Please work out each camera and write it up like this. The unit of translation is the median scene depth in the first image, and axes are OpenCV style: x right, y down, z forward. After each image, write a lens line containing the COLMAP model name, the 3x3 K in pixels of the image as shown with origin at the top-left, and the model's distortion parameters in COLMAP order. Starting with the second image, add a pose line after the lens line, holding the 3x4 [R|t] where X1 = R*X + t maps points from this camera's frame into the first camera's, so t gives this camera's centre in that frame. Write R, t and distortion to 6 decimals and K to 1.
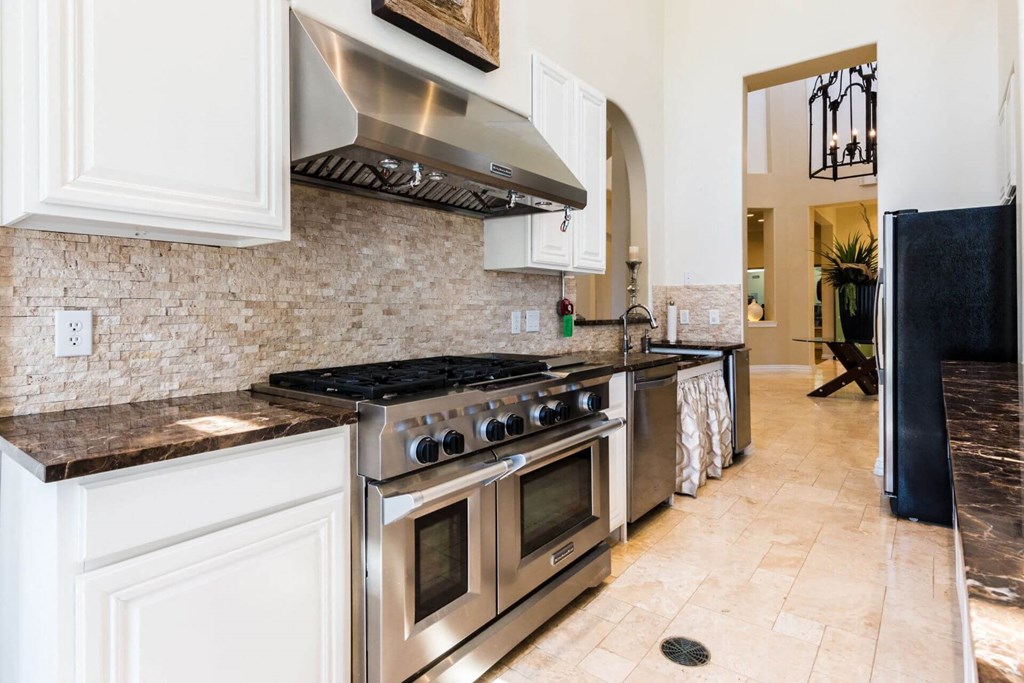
lens RADIAL K [[532.8, 0, 510.6], [0, 532.8, 304.4], [0, 0, 1]] dist [0.000171, 0.000173]
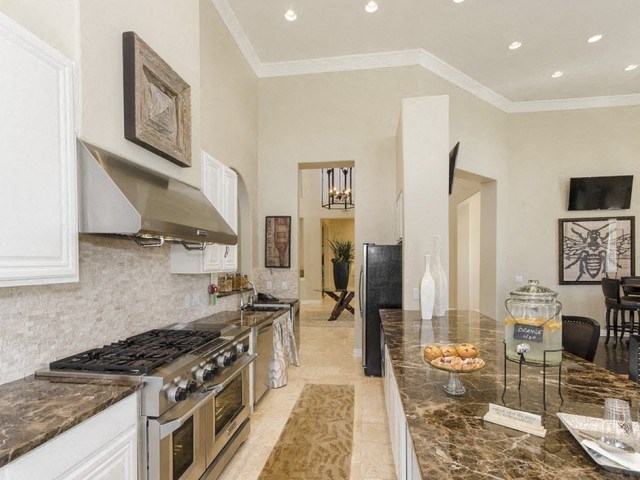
lens RADIAL K [[326.1, 0, 320.6], [0, 326.1, 266.4], [0, 0, 1]] dist [0.002340, 0.000464]
pose [[0.861835, -0.001524, 0.507186, -0.196333], [-0.010627, 0.999722, 0.021064, -0.136010], [-0.507077, -0.023543, 0.861579, -0.162054]]
